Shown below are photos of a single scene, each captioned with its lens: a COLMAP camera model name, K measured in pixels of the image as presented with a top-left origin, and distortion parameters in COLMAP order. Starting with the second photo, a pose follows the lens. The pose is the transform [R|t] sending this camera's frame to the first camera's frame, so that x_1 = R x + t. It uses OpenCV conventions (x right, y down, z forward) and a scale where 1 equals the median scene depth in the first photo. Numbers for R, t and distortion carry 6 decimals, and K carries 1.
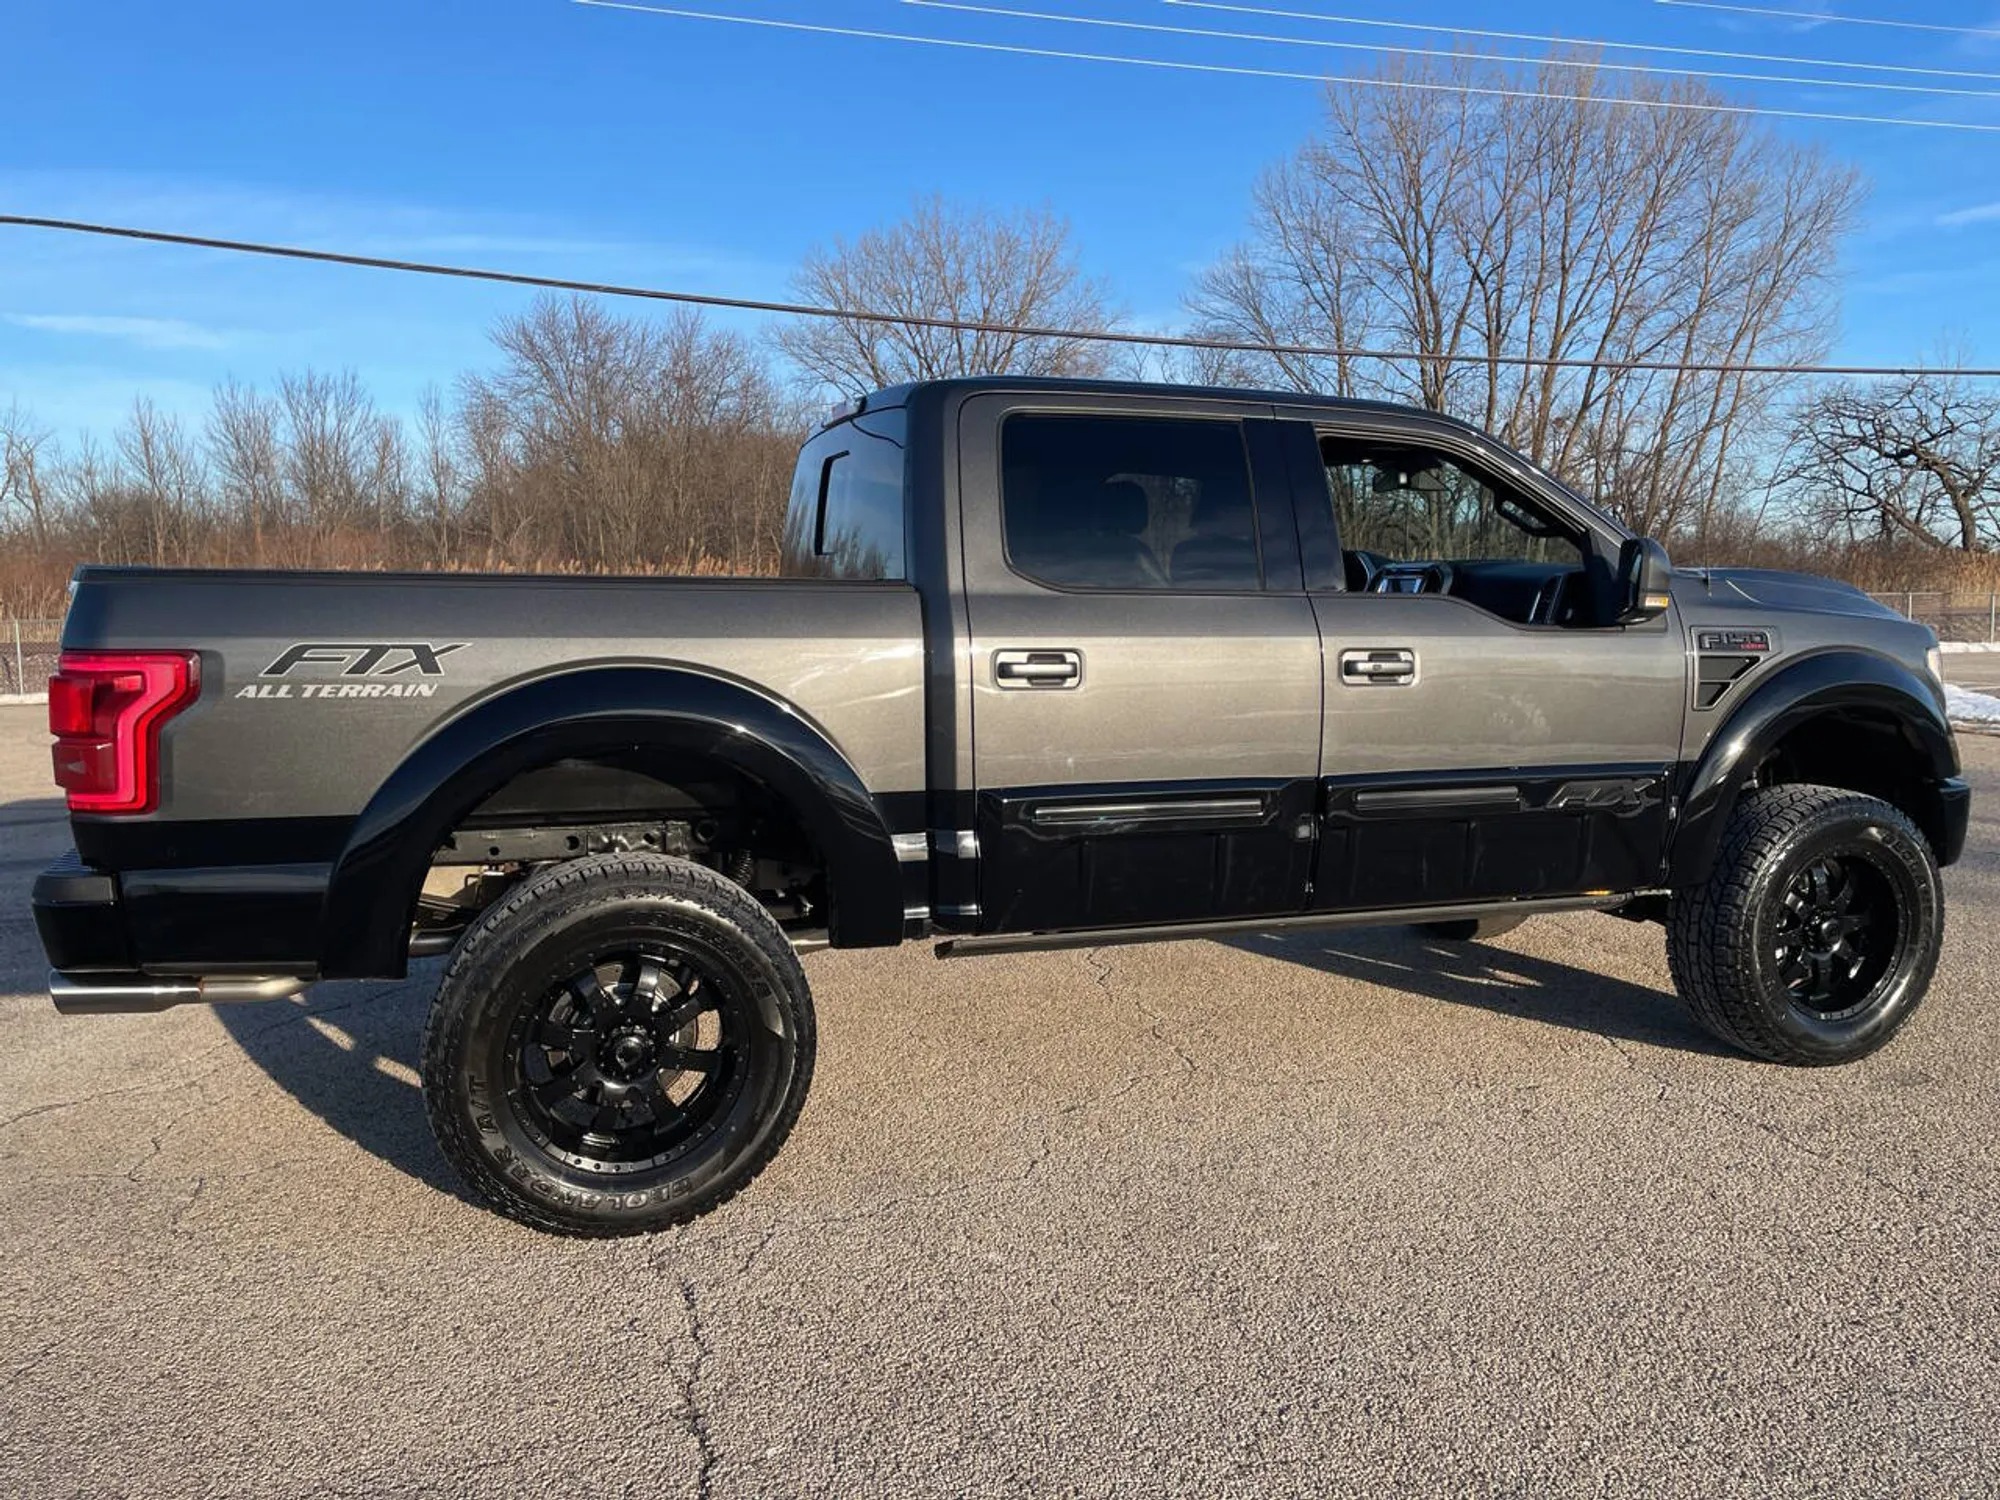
lens RADIAL K [[1507.0, 0, 1006.3], [0, 1507.0, 733.2], [0, 0, 1]] dist [0.088380, -0.112964]
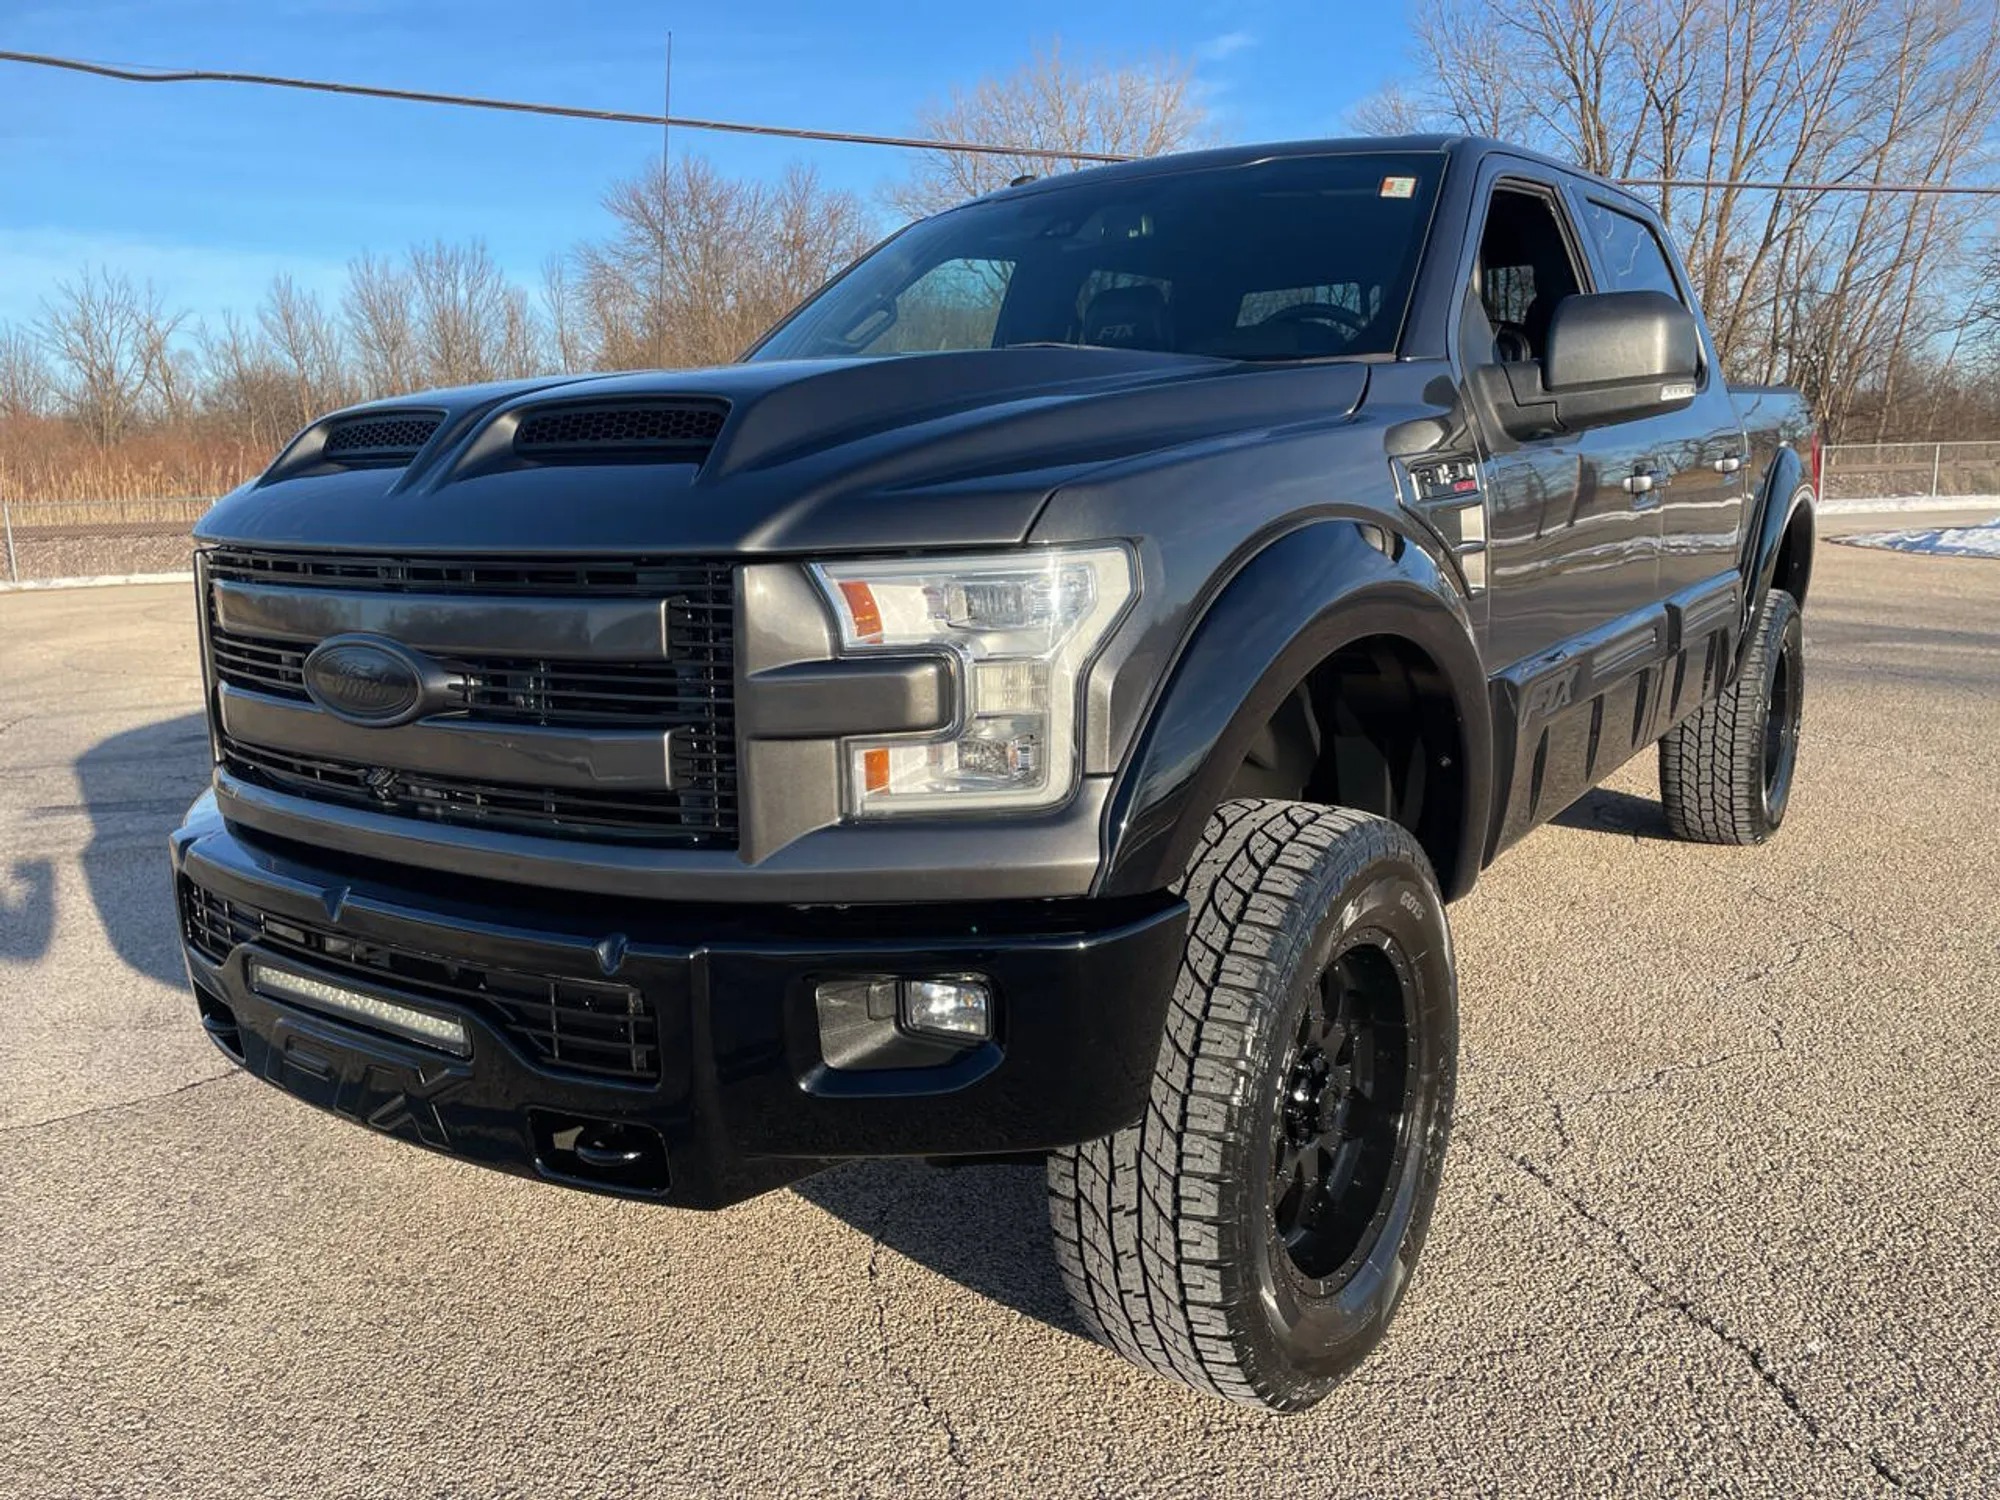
lens RADIAL K [[1507.0, 0, 1015.8], [0, 1507.0, 765.1], [0, 0, 1]] dist [0.088380, -0.112964]
pose [[0.998176, -0.005954, -0.060078, -0.025922], [0.012141, 0.994591, 0.103153, 0.001727], [0.059139, -0.103694, 0.992849, 0.005815]]
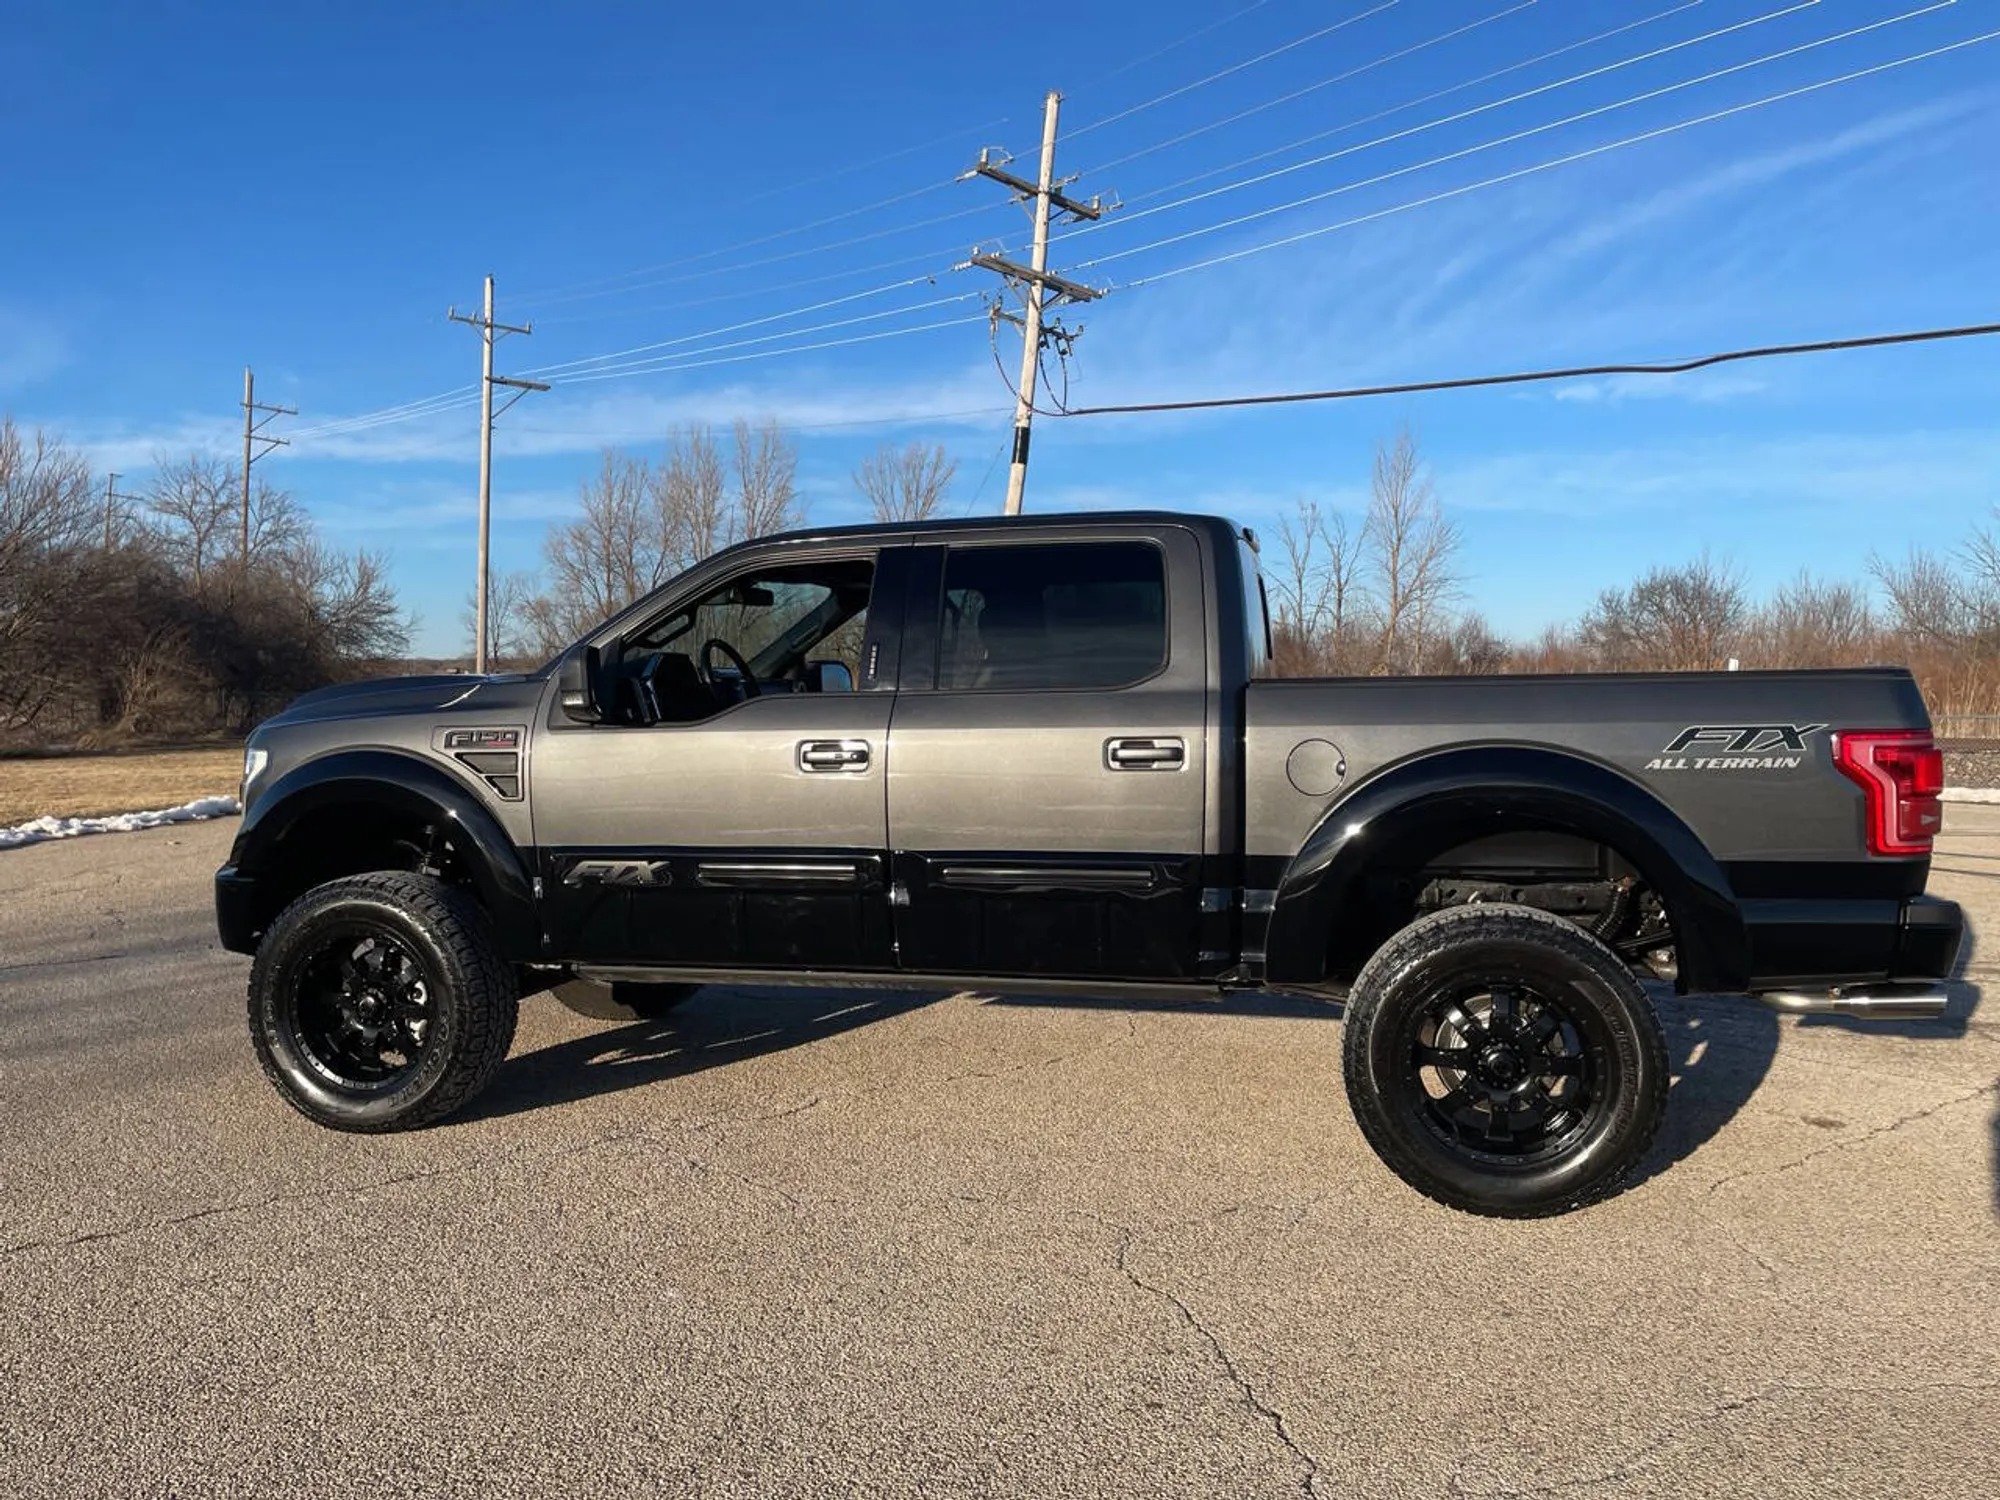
lens RADIAL K [[1507.0, 0, 1003.0], [0, 1507.0, 728.0], [0, 0, 1]] dist [0.088380, -0.112964]
pose [[0.827083, 0.024407, -0.561550, 0.078108], [-0.049394, 0.998348, -0.029358, -0.002952], [0.559906, 0.052018, 0.826922, 0.009201]]
